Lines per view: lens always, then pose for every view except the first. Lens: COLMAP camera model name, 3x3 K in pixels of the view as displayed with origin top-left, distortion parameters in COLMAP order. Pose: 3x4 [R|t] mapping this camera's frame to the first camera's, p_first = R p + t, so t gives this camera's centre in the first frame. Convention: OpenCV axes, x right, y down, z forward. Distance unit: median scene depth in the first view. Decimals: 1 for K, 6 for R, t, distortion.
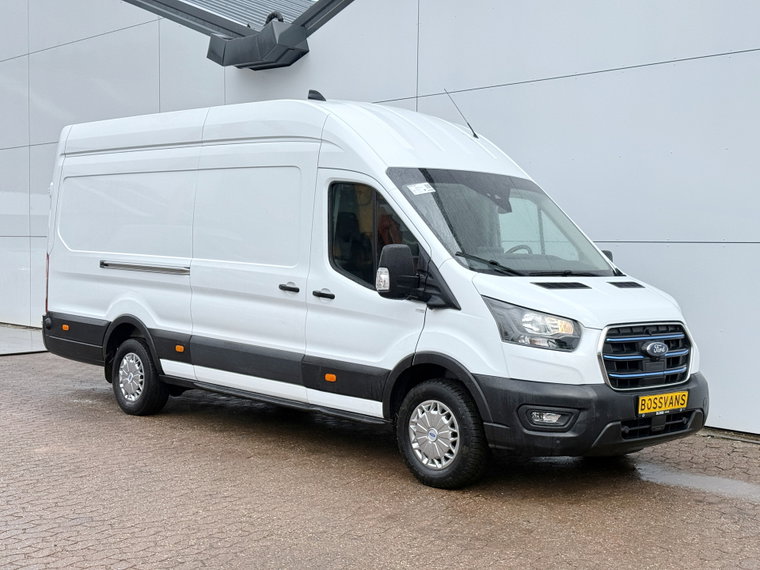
lens RADIAL K [[1202.0, 0, 380.0], [0, 1202.0, 285.0], [0, 0, 1]] dist [0.095428, 0.066262]
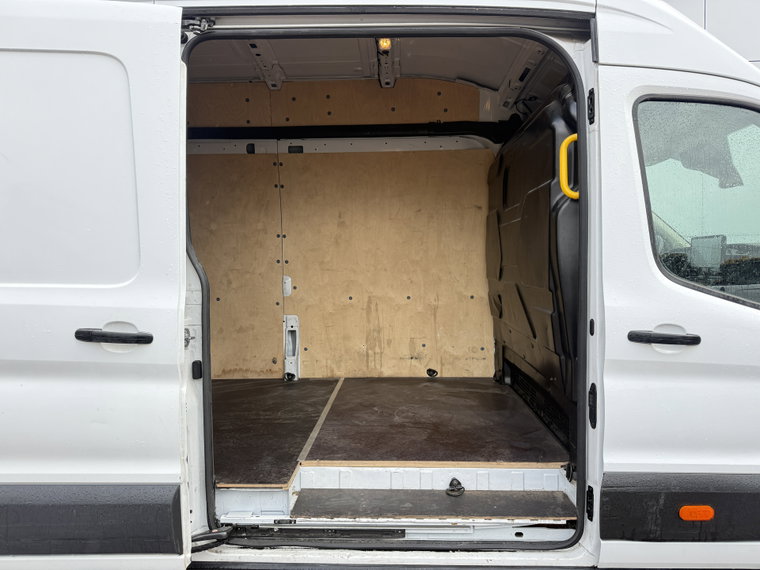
lens RADIAL K [[532.1, 0, 380.0], [0, 532.1, 285.0], [0, 0, 1]] dist [0.059576, -0.073997]
pose [[0.687403, -0.061135, 0.723699, -0.291456], [0.055201, 0.997966, 0.031871, -0.026551], [-0.724176, 0.018040, 0.689379, 1.014865]]
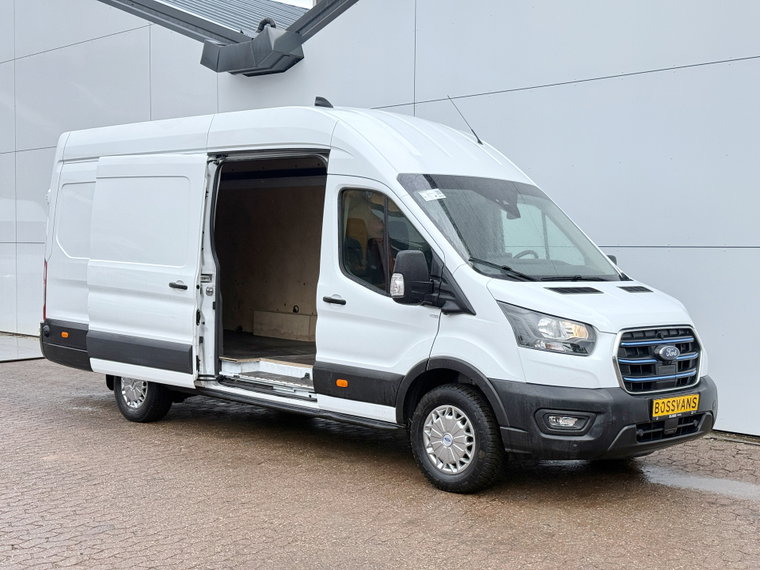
lens RADIAL K [[1202.0, 0, 380.0], [0, 1202.0, 285.0], [0, 0, 1]] dist [0.095428, 0.066262]
pose [[0.999627, -0.005275, 0.026814, -0.038653], [0.005373, 0.999979, -0.003608, -0.001276], [-0.026794, 0.003751, 0.999634, -0.004006]]
